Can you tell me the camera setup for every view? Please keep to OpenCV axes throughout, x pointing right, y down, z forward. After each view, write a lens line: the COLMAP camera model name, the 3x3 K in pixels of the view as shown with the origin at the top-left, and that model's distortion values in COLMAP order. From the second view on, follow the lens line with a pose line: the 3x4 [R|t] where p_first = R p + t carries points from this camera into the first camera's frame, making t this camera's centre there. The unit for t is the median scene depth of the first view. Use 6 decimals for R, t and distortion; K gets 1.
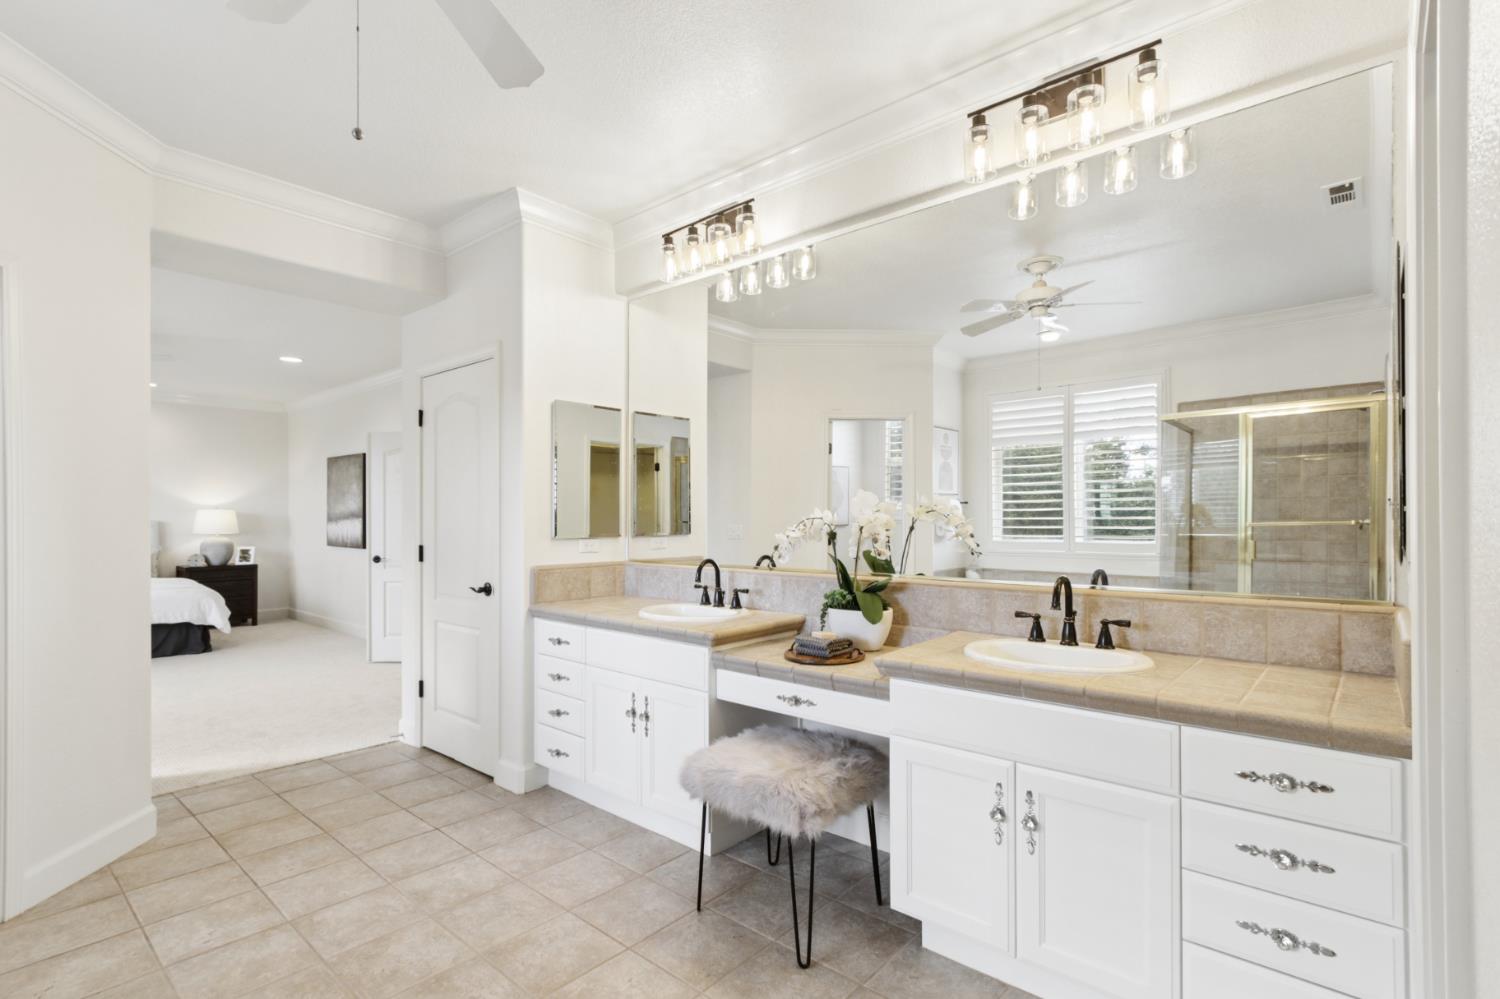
lens RADIAL K [[714.5, 0, 750.1], [0, 714.5, 517.7], [0, 0, 1]] dist [0.001460, 0.001274]
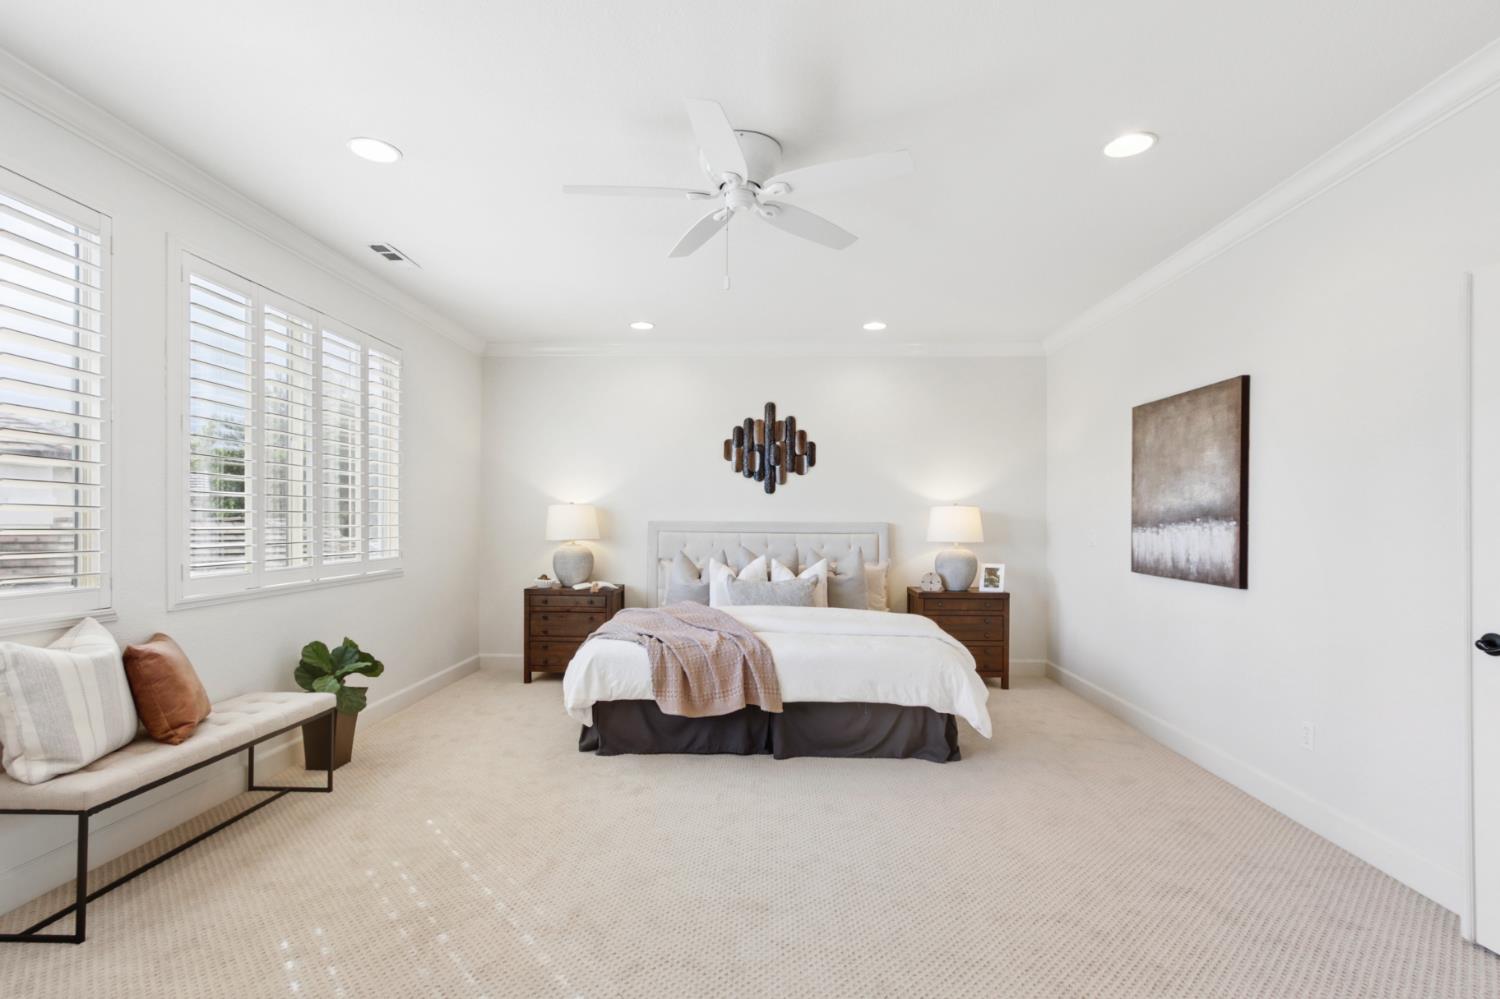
lens RADIAL K [[714.5, 0, 750.1], [0, 714.5, 517.7], [0, 0, 1]] dist [0.001460, 0.001274]
pose [[0.631583, 0.000932, -0.775307, -0.370673], [-0.005523, 0.999979, -0.003296, 0.002045], [0.775288, 0.006364, 0.631576, 0.454935]]
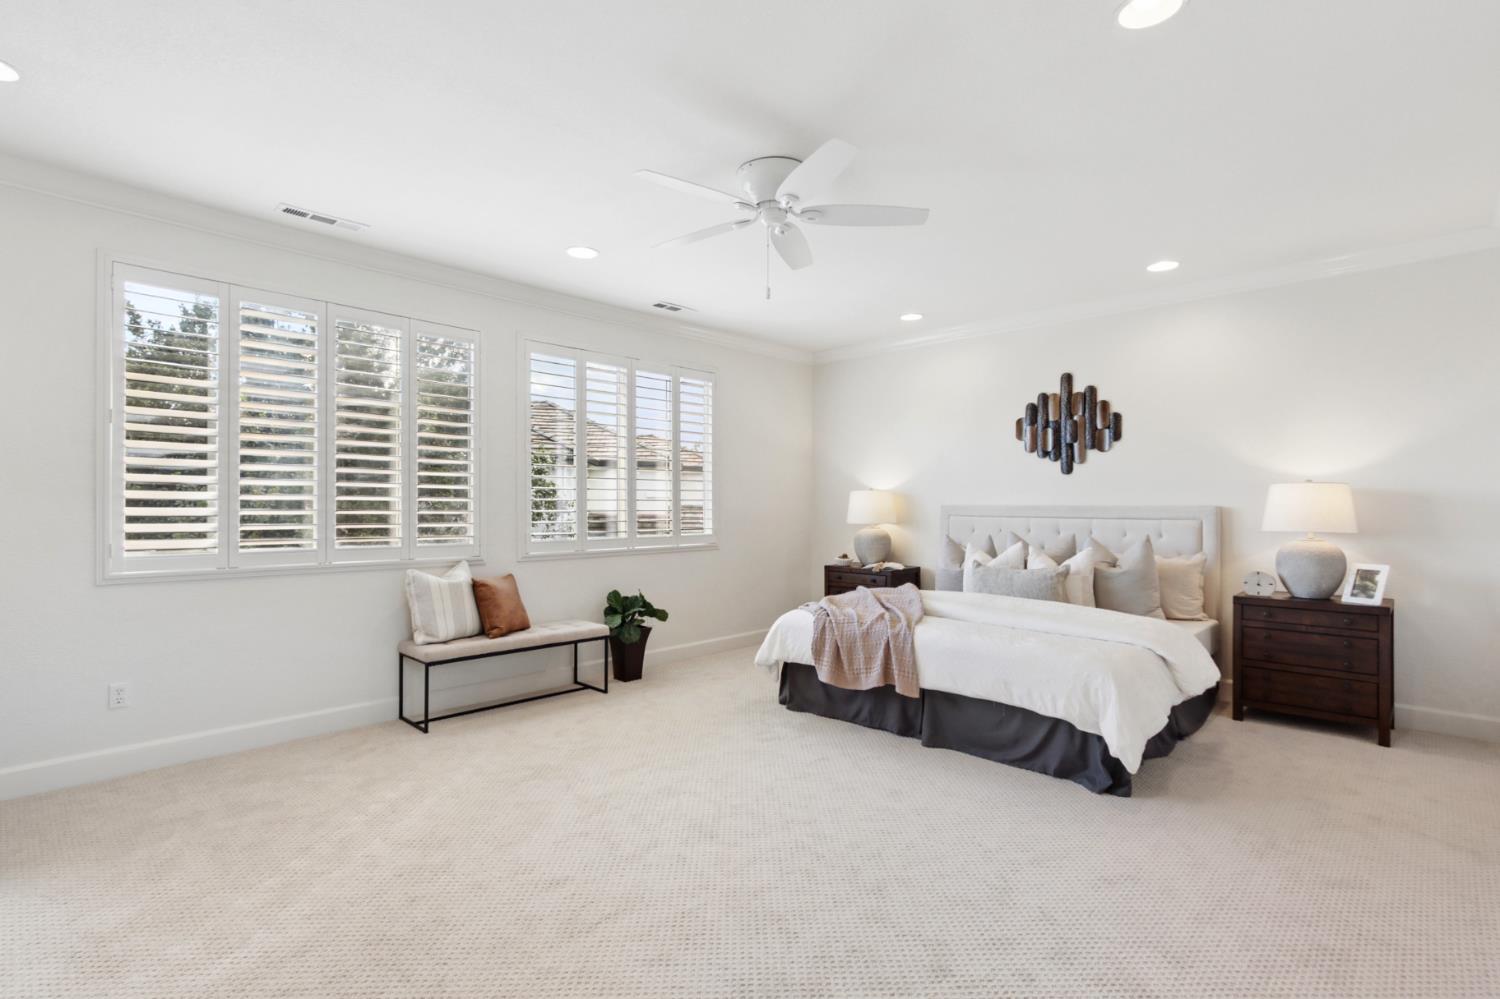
lens RADIAL K [[702.3, 0, 735.1], [0, 702.3, 502.1], [0, 0, 1]] dist [-0.001025, 0.000729]
pose [[-0.047833, -0.003662, -0.998849, -0.259471], [-0.000498, 0.999993, -0.003643, 0.002824], [0.998855, 0.000324, -0.047834, 0.671466]]
